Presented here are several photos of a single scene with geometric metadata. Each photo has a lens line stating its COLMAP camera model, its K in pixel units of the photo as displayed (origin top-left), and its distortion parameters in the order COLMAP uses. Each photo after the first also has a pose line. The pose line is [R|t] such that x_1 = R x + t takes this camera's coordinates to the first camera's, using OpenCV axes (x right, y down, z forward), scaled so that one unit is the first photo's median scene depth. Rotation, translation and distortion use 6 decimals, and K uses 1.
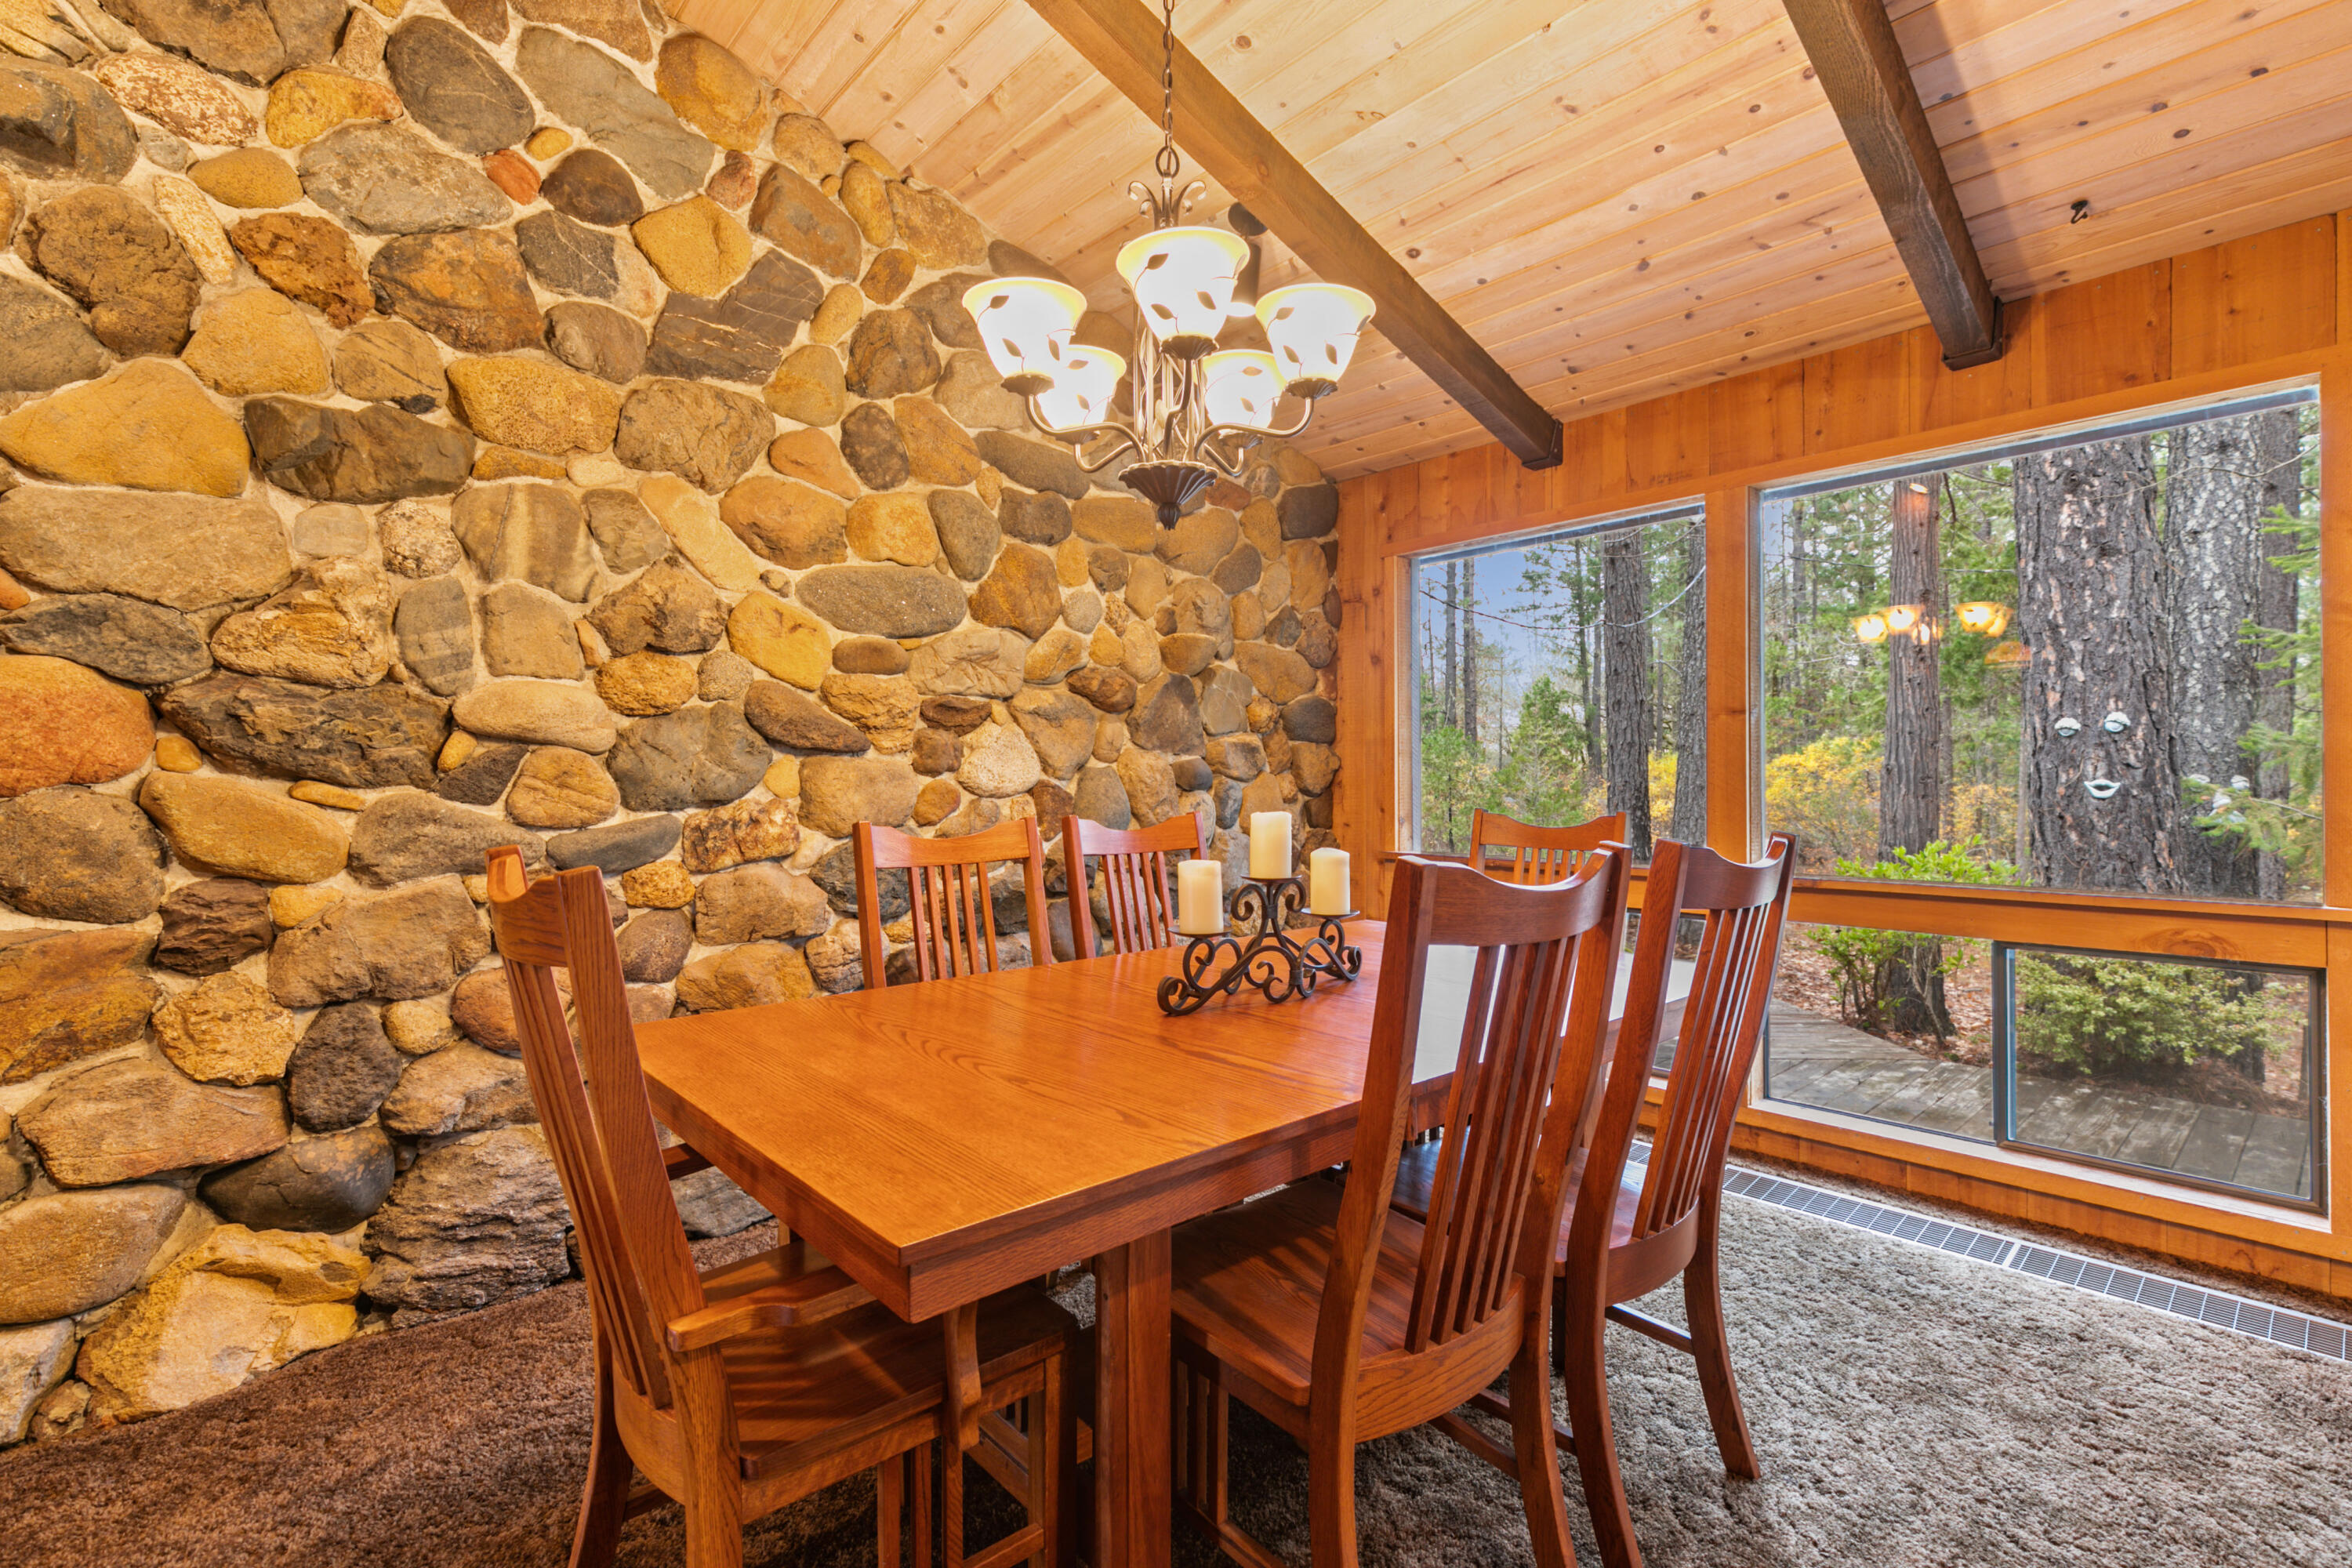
lens RADIAL K [[1052.0, 0, 1183.3], [0, 1052.0, 784.3], [0, 0, 1]] dist [0.000773, -0.000088]
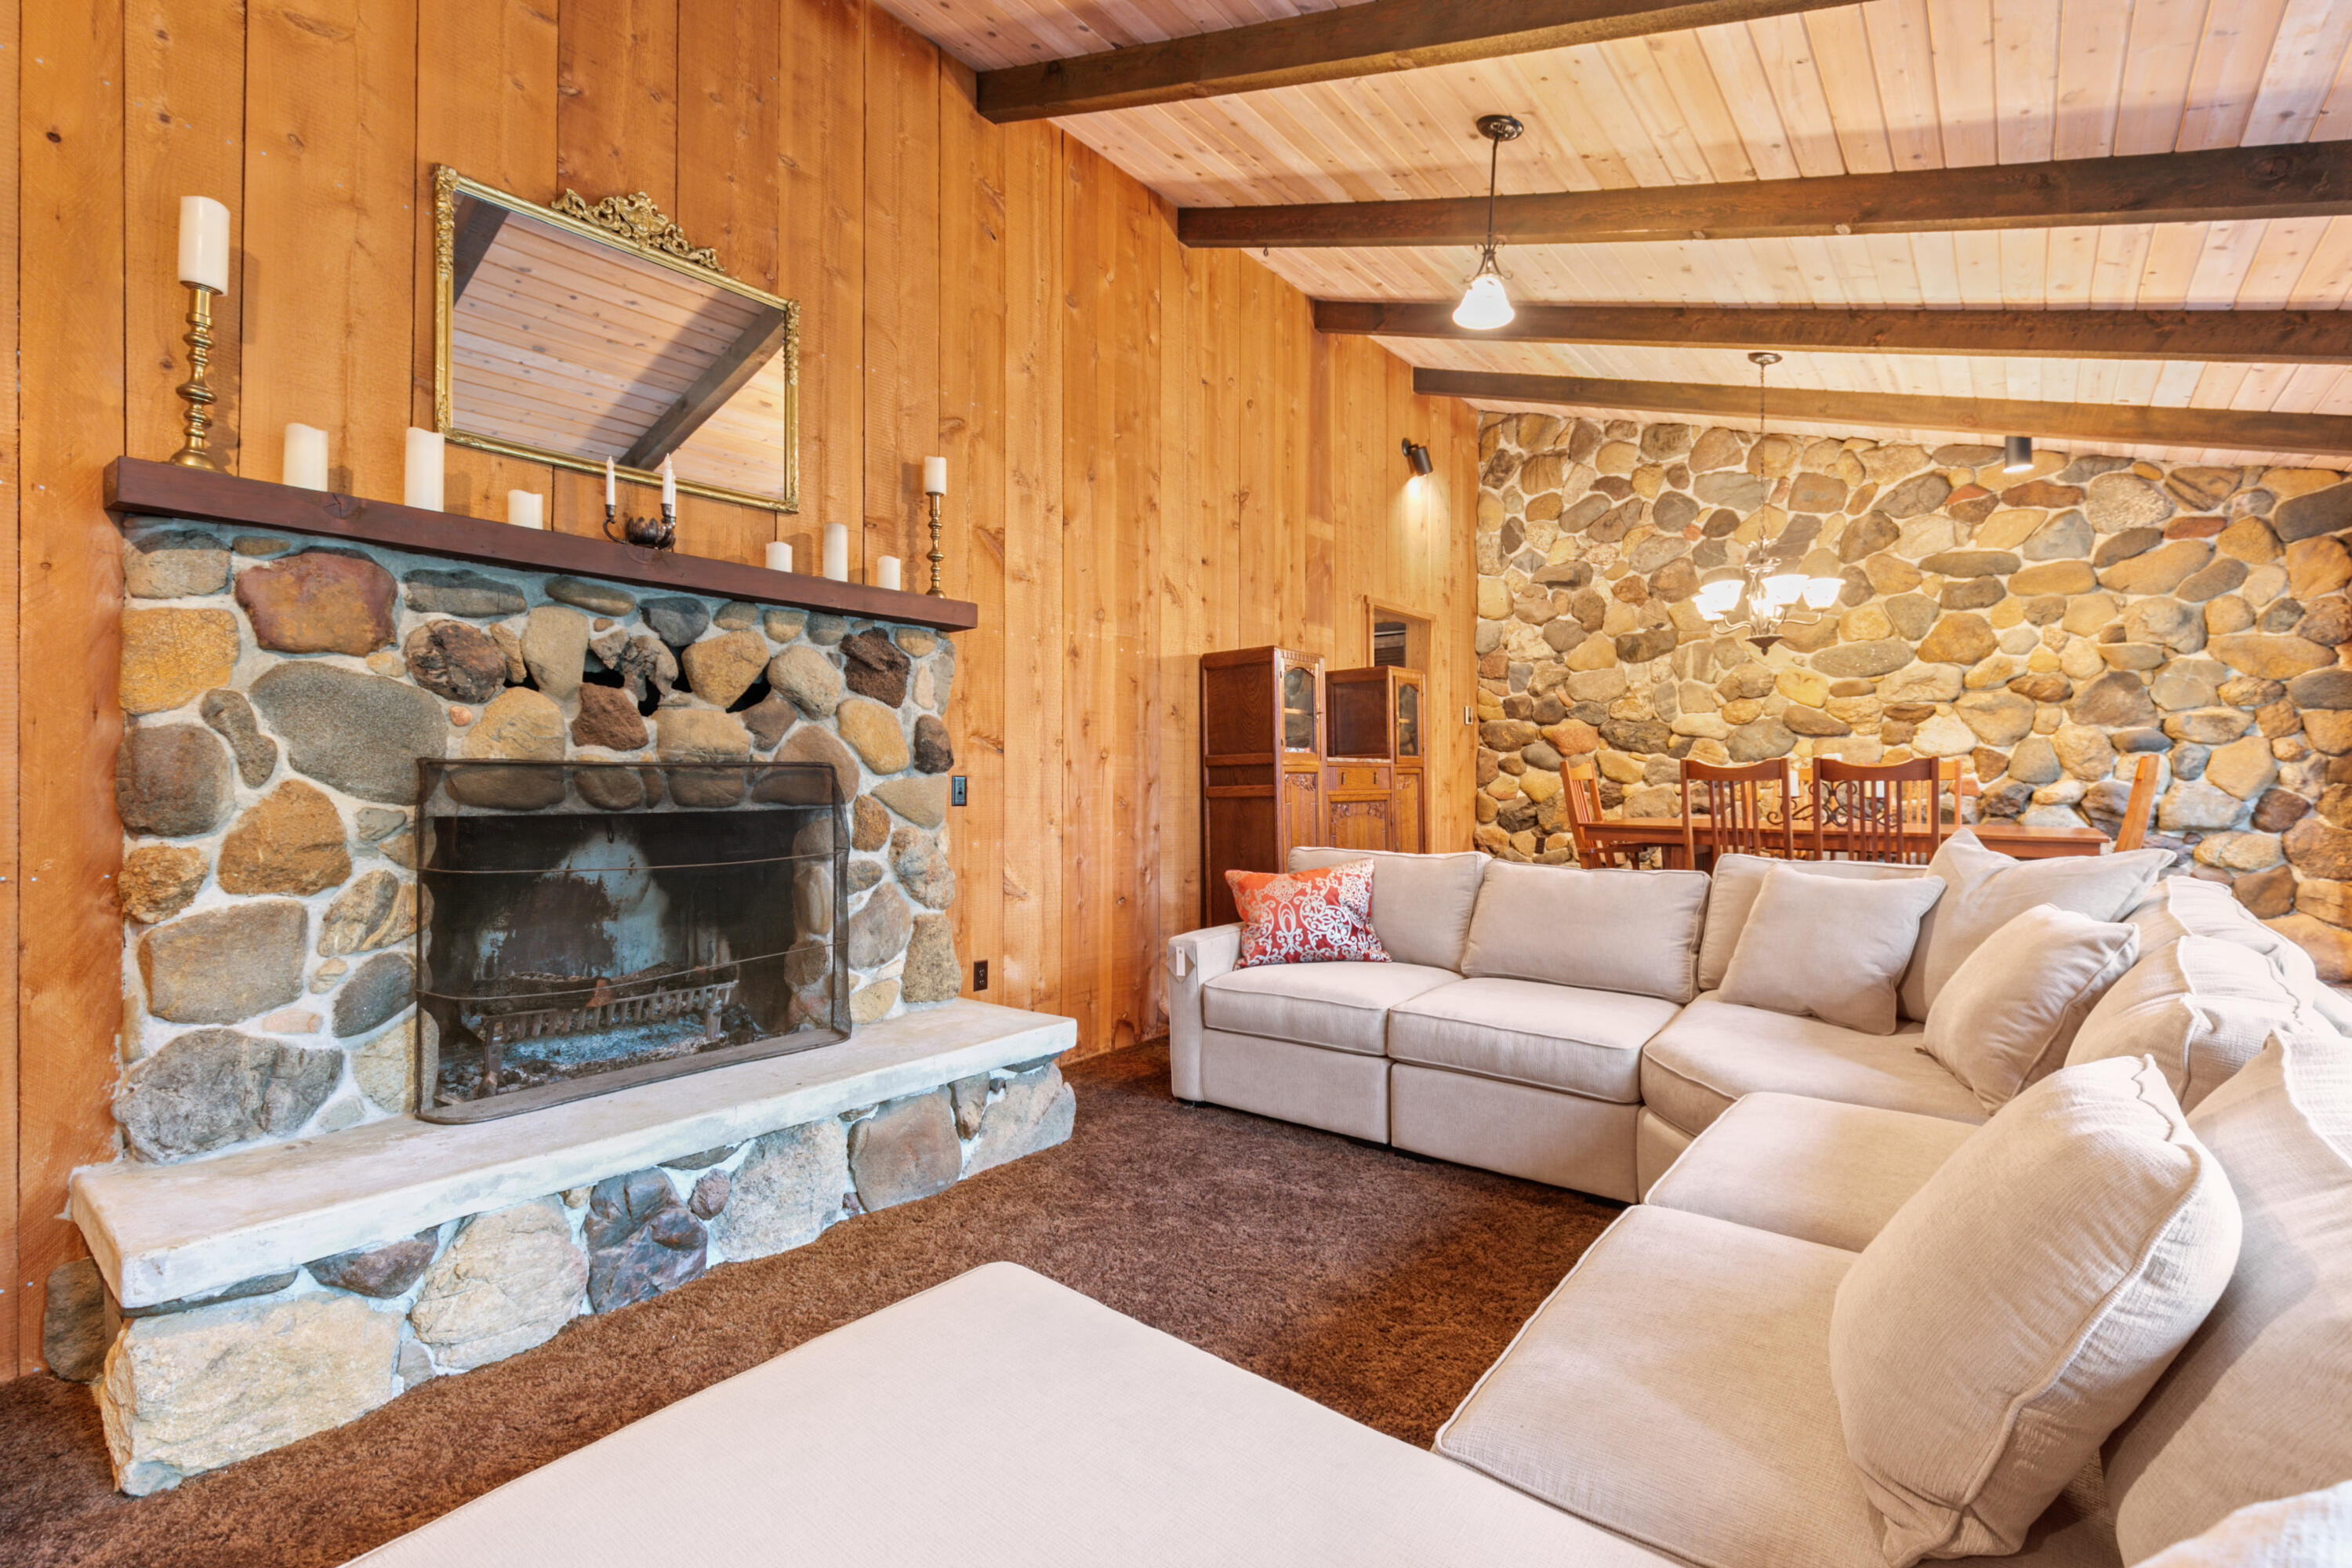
lens RADIAL K [[1052.0, 0, 1179.9], [0, 1052.0, 776.6], [0, 0, 1]] dist [0.000773, -0.000088]
pose [[0.146746, 0.001687, -0.989173, 1.688619], [-0.002907, 0.999995, 0.001275, 0.057490], [0.989170, 0.002688, 0.146750, -0.653647]]
